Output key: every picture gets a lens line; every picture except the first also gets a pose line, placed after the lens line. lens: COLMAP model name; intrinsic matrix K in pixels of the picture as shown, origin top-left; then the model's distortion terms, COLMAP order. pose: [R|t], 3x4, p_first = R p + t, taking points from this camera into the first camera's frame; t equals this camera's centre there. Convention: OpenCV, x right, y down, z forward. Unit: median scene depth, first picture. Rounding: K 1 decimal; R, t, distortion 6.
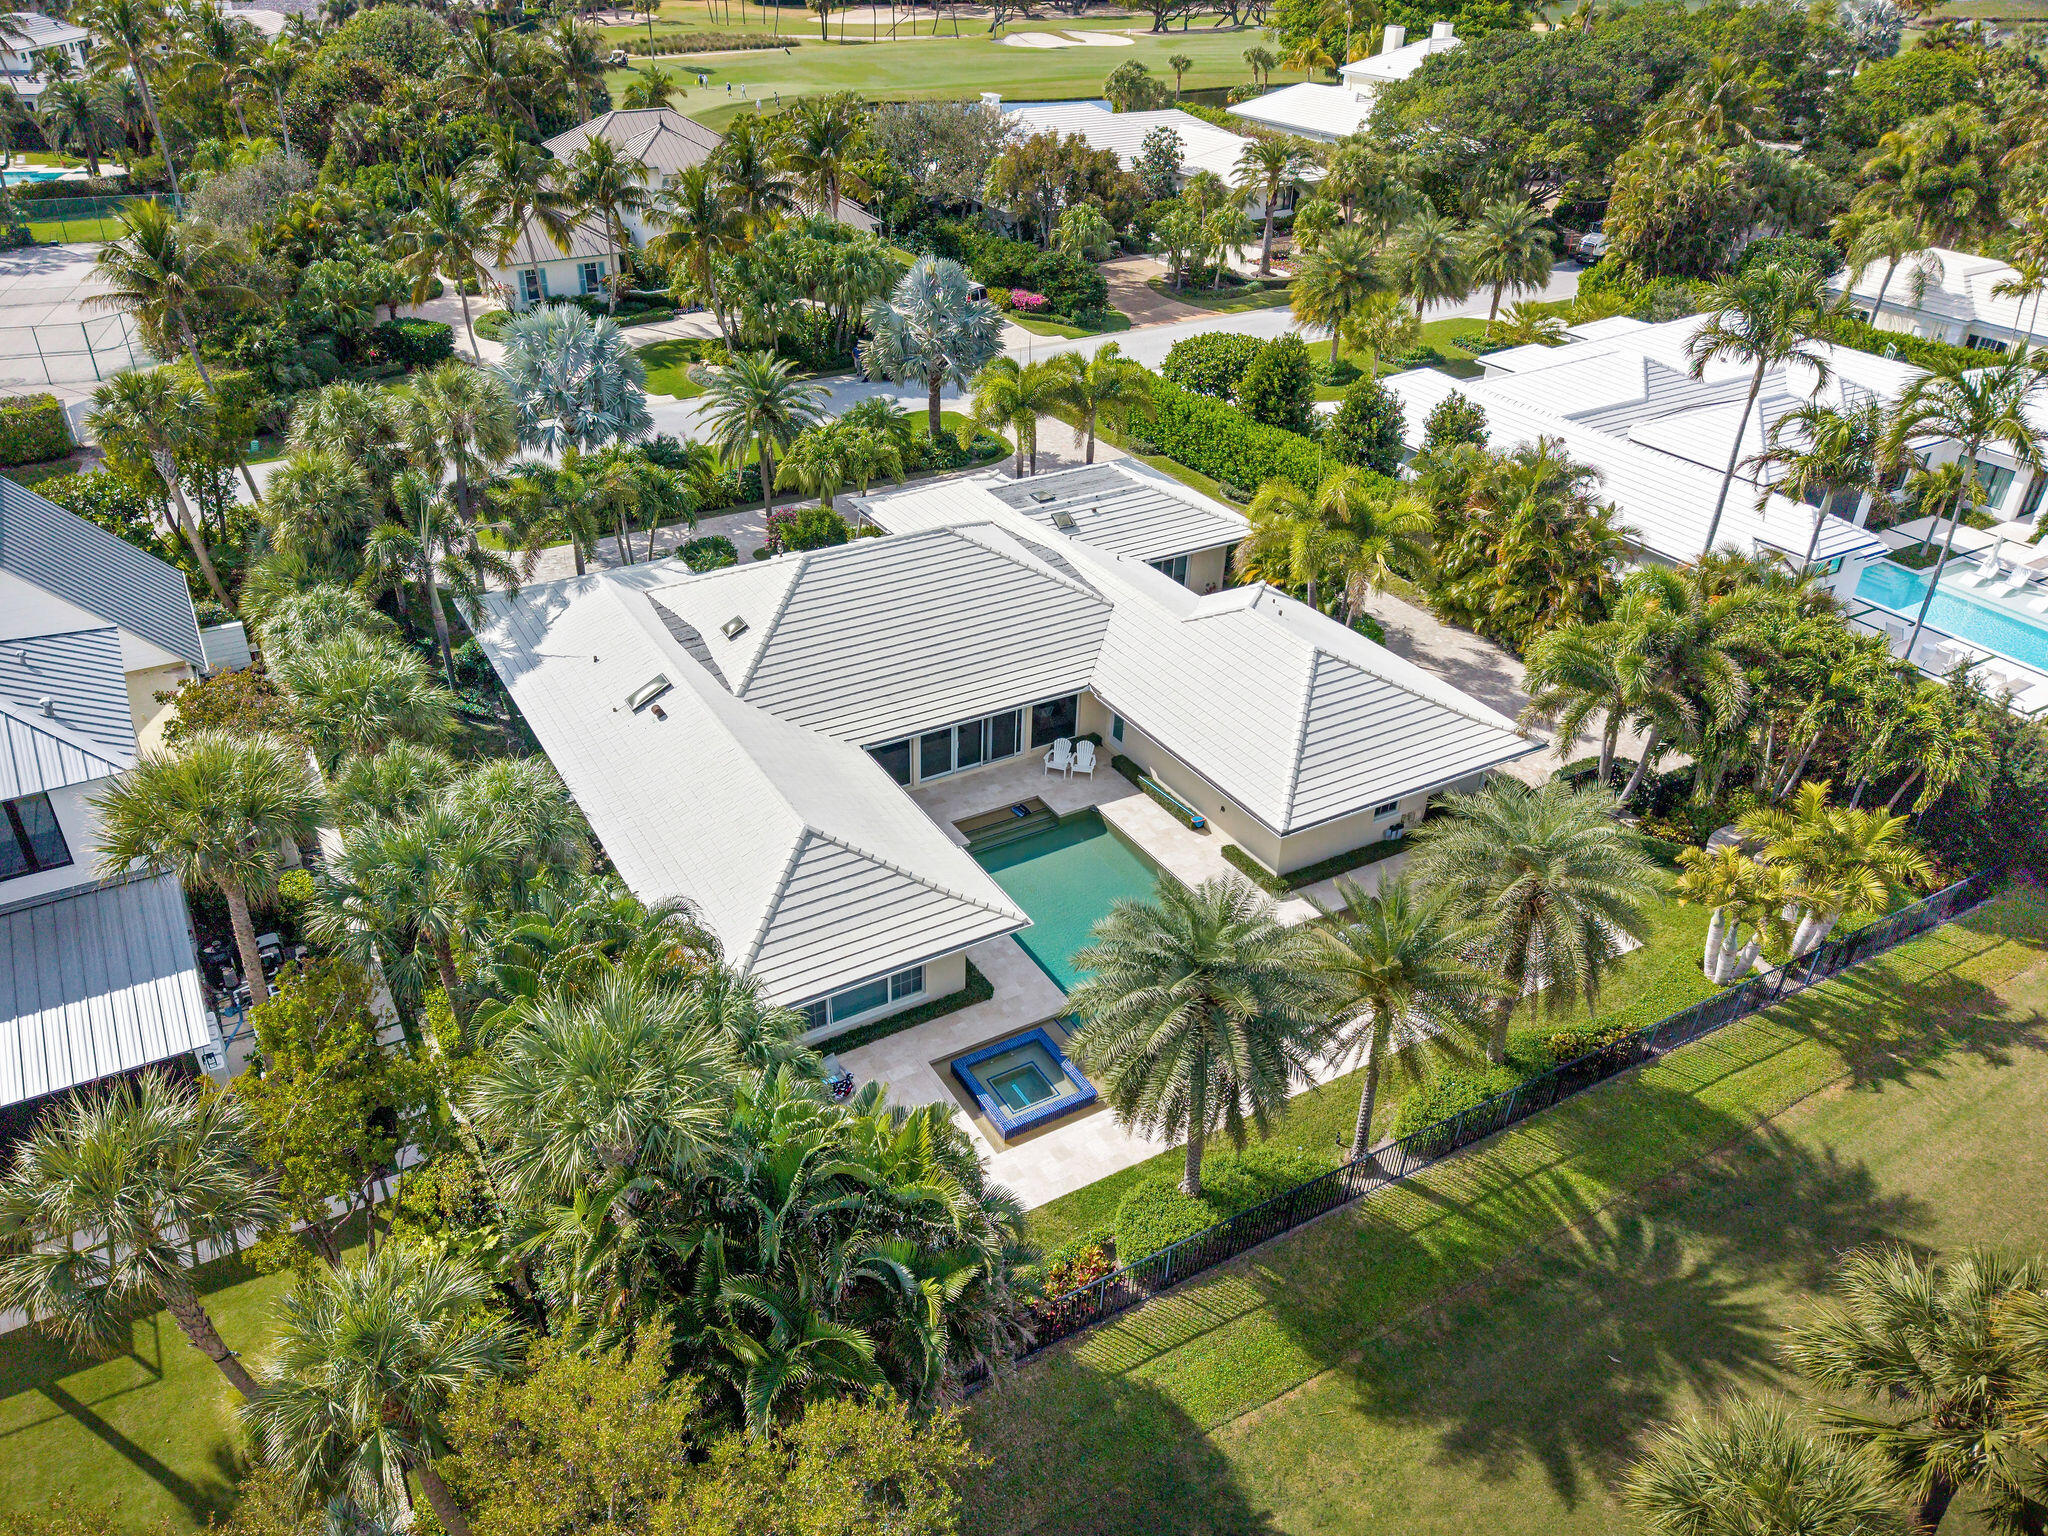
lens RADIAL K [[1538.1, 0, 1049.1], [0, 1538.1, 762.3], [0, 0, 1]] dist [0.086021, -0.102189]
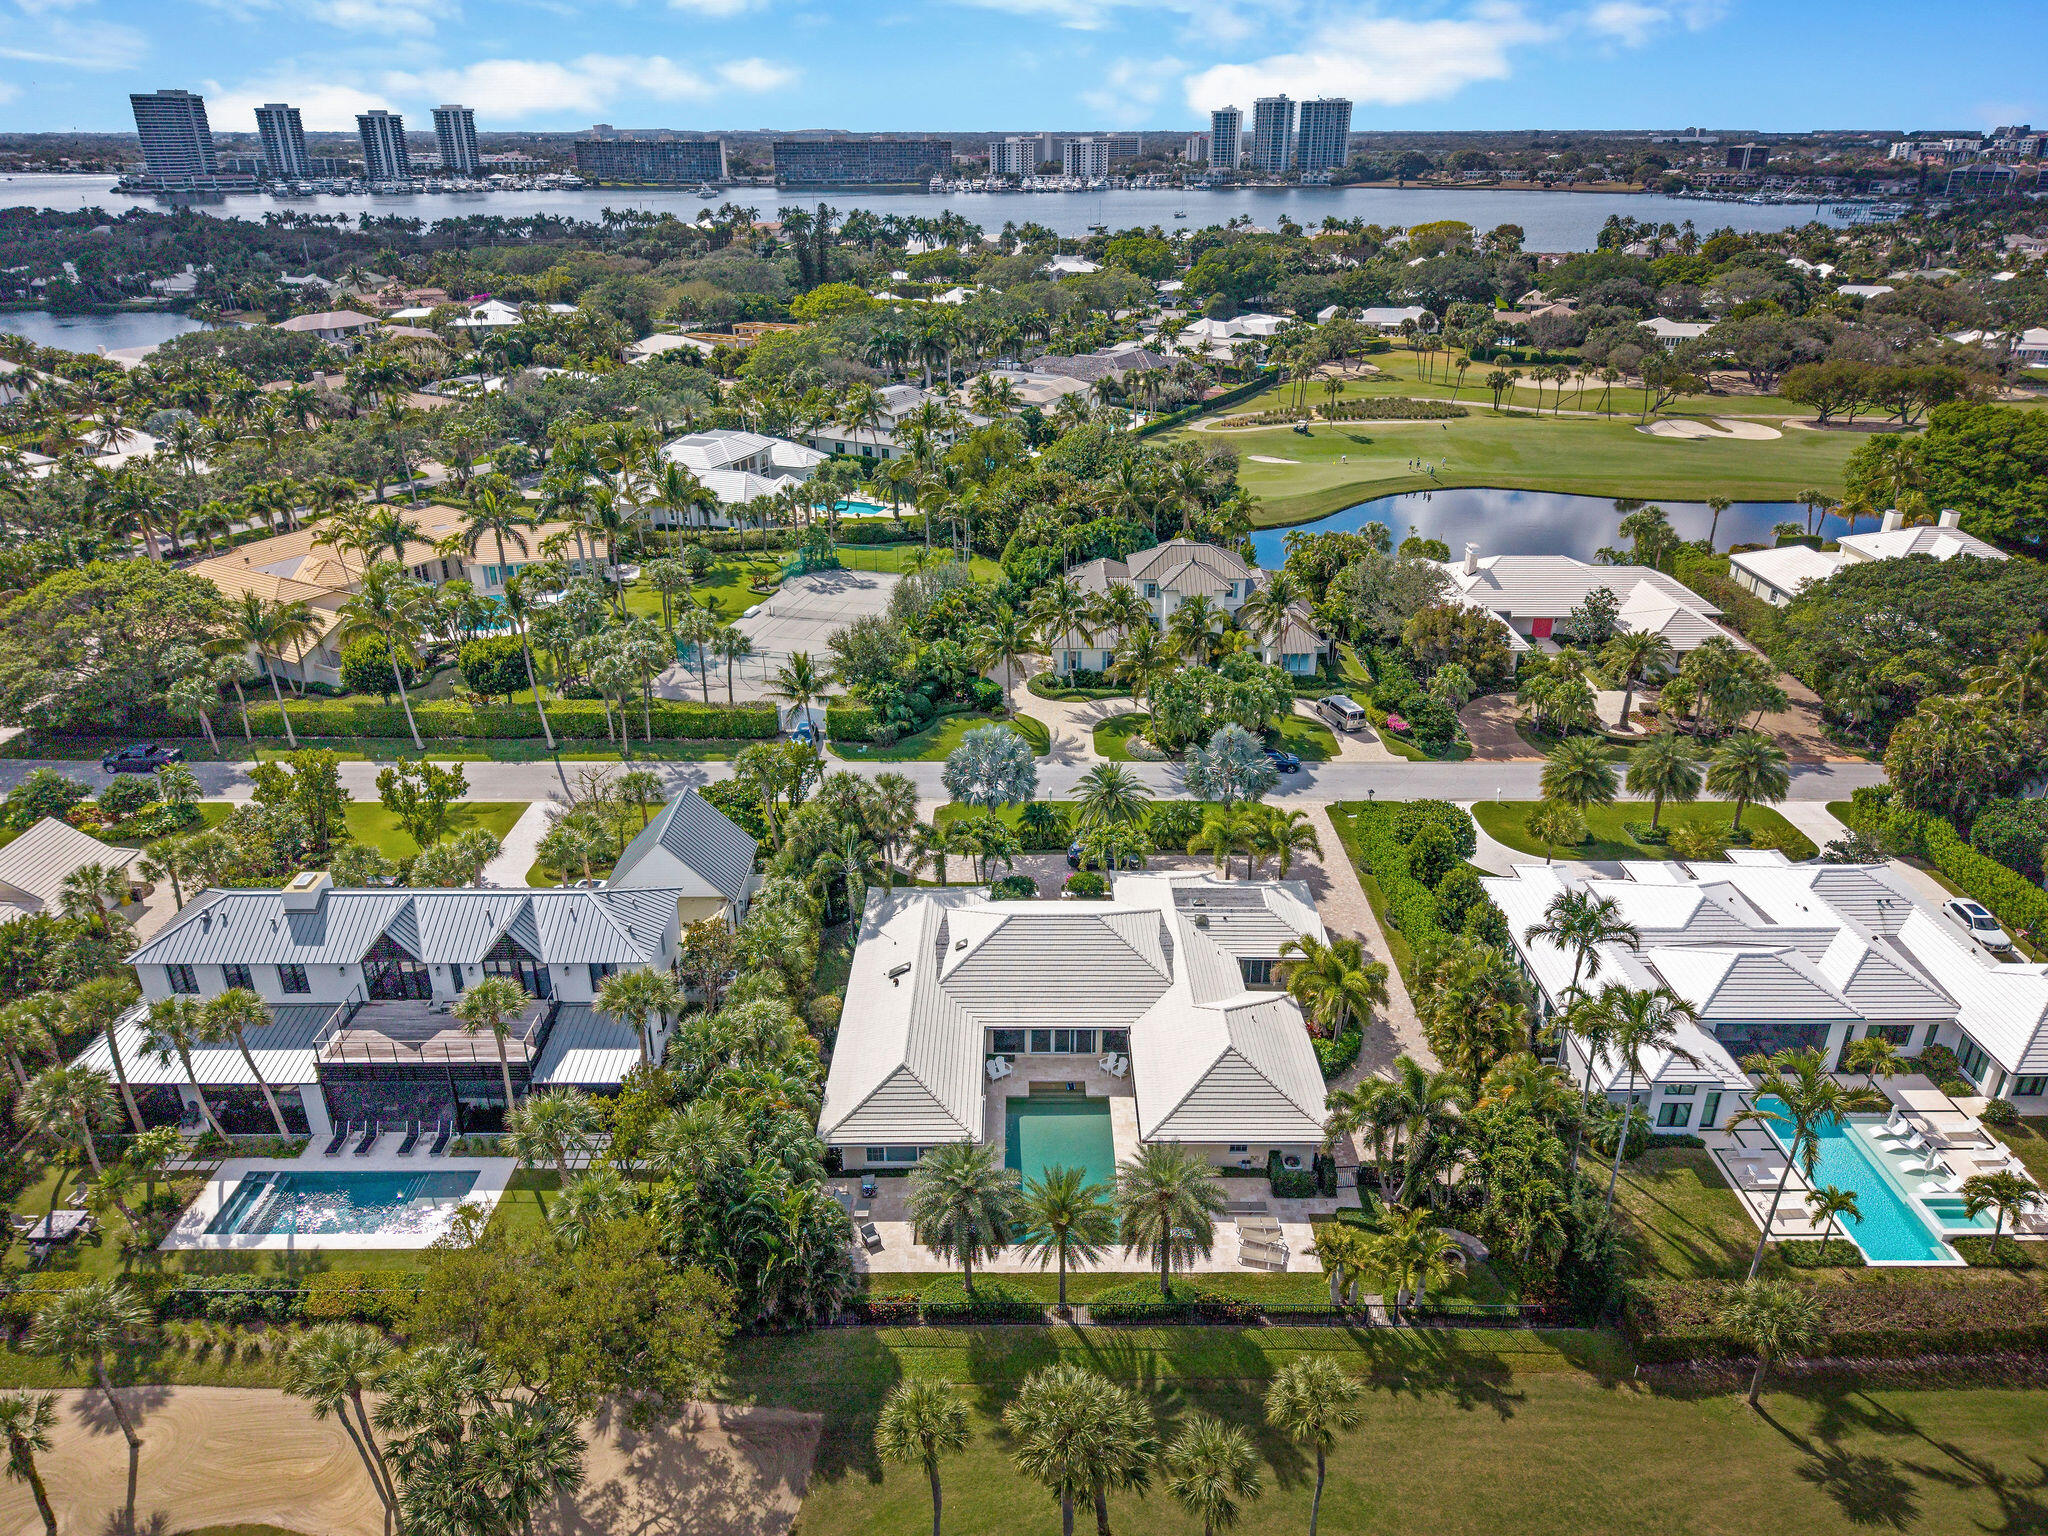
lens RADIAL K [[1538.1, 0, 1049.1], [0, 1538.1, 762.3], [0, 0, 1]] dist [0.086021, -0.102189]
pose [[0.866922, 0.195458, -0.458522, 0.719379], [-0.251200, 0.965869, -0.063213, -0.215469], [0.430516, 0.169982, 0.886432, -0.659549]]
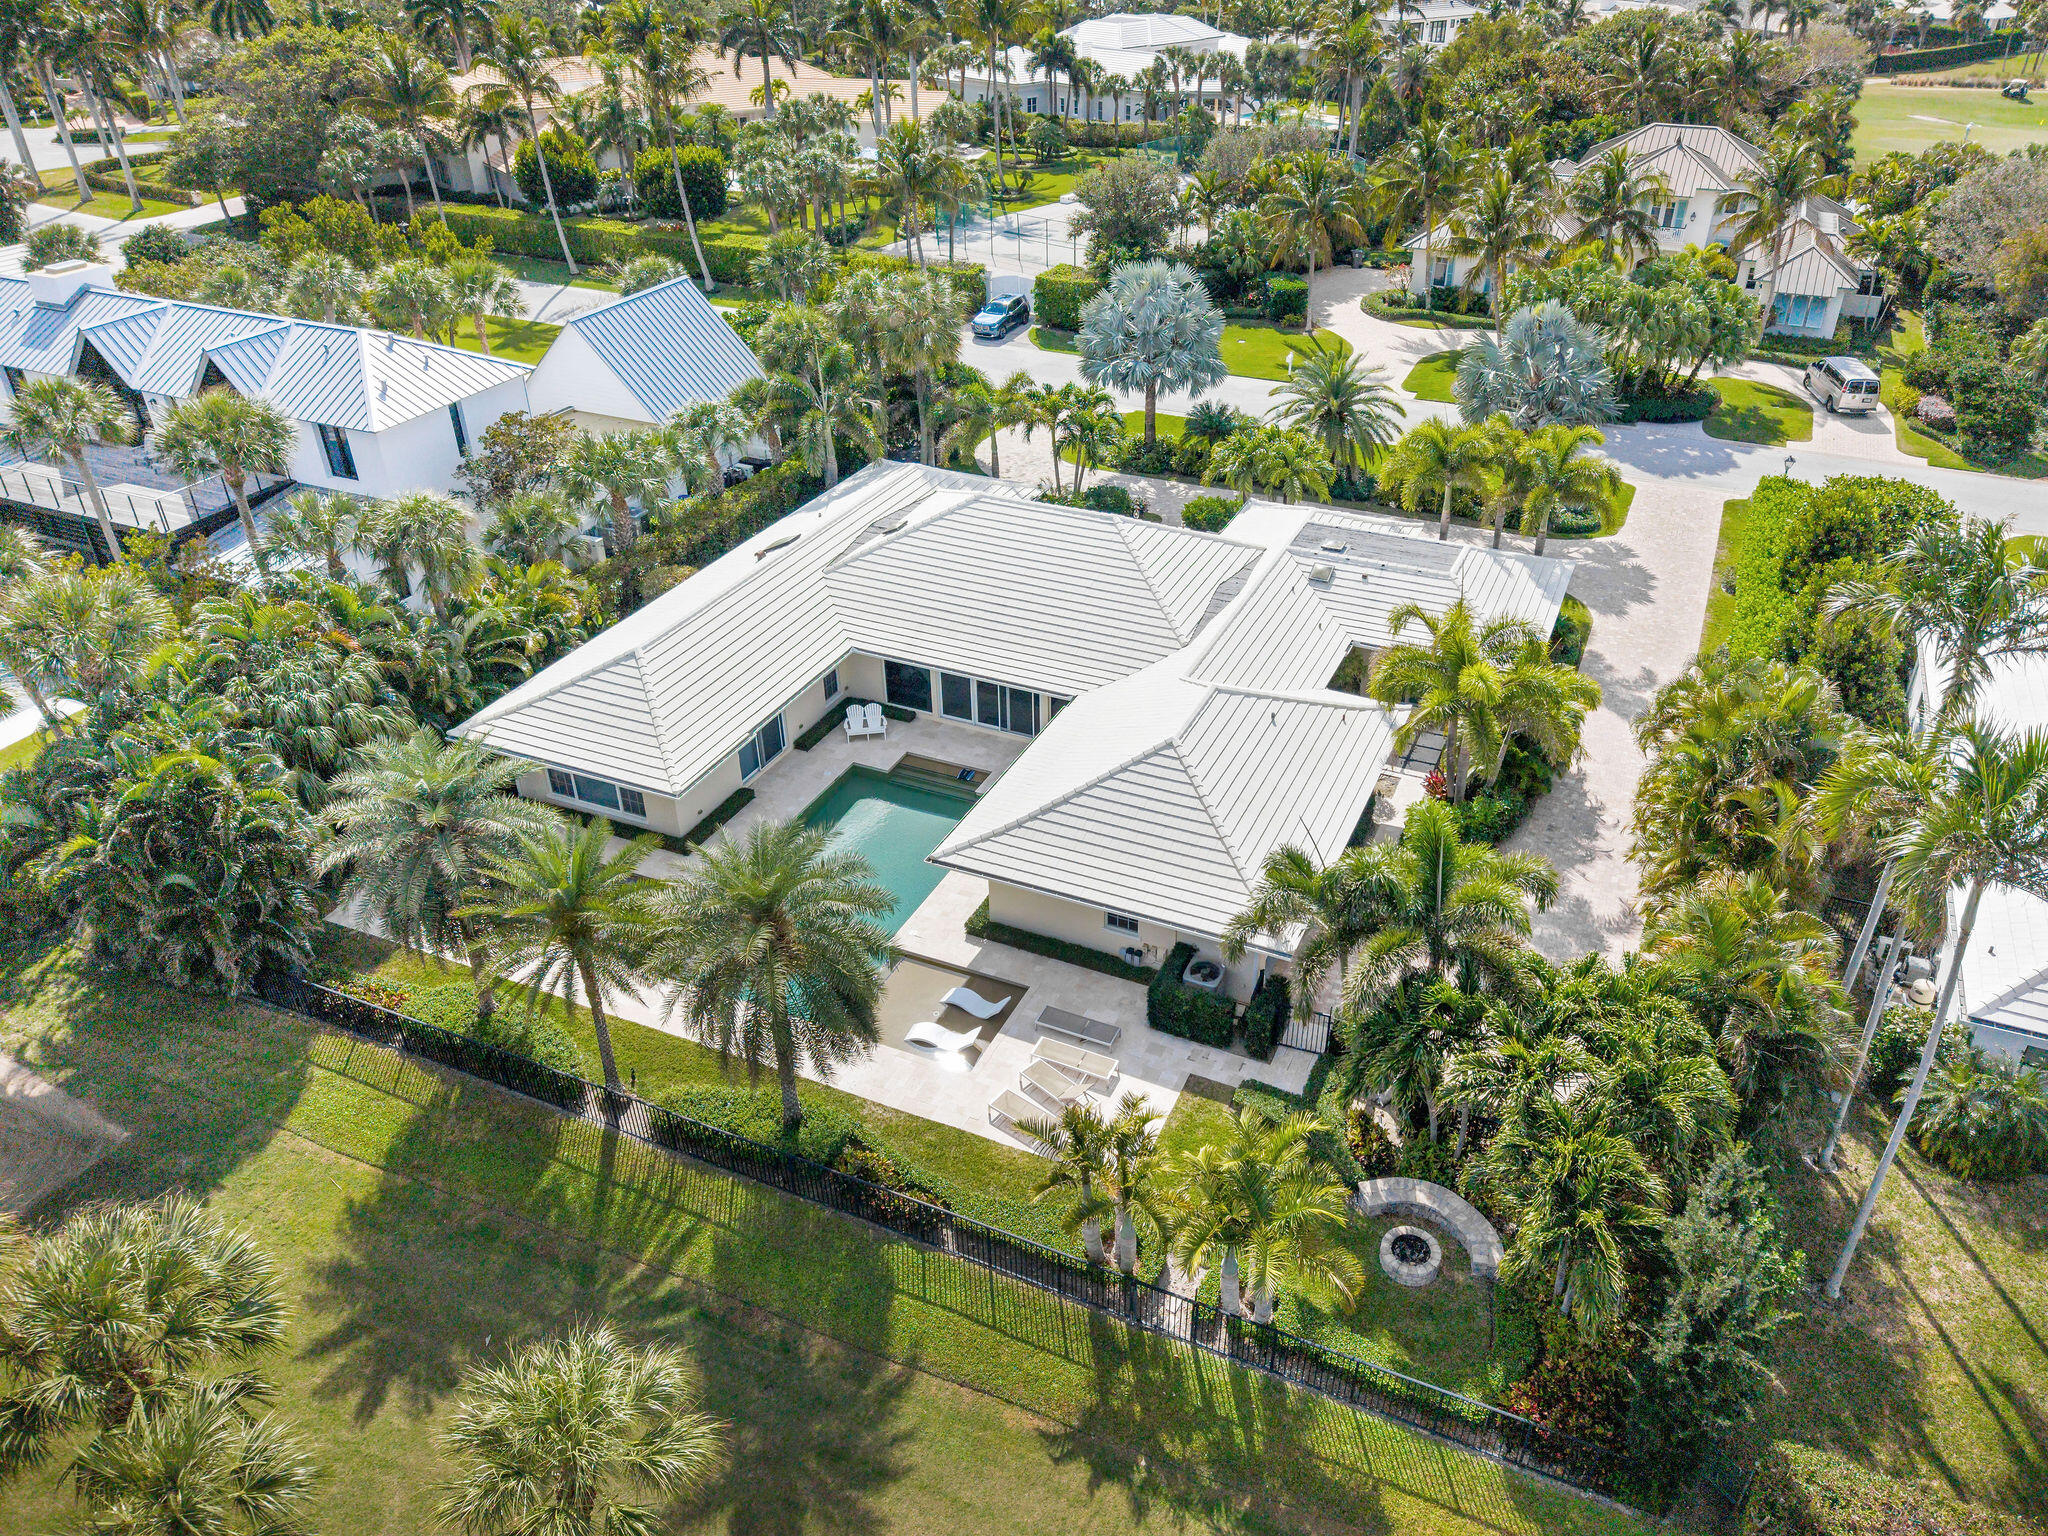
lens RADIAL K [[1538.1, 0, 1049.1], [0, 1538.1, 762.3], [0, 0, 1]] dist [0.086021, -0.102189]
pose [[0.573284, 0.408691, -0.710153, 0.766898], [-0.415184, 0.892106, 0.178240, -0.188650], [0.706377, 0.192662, 0.681112, 0.340538]]
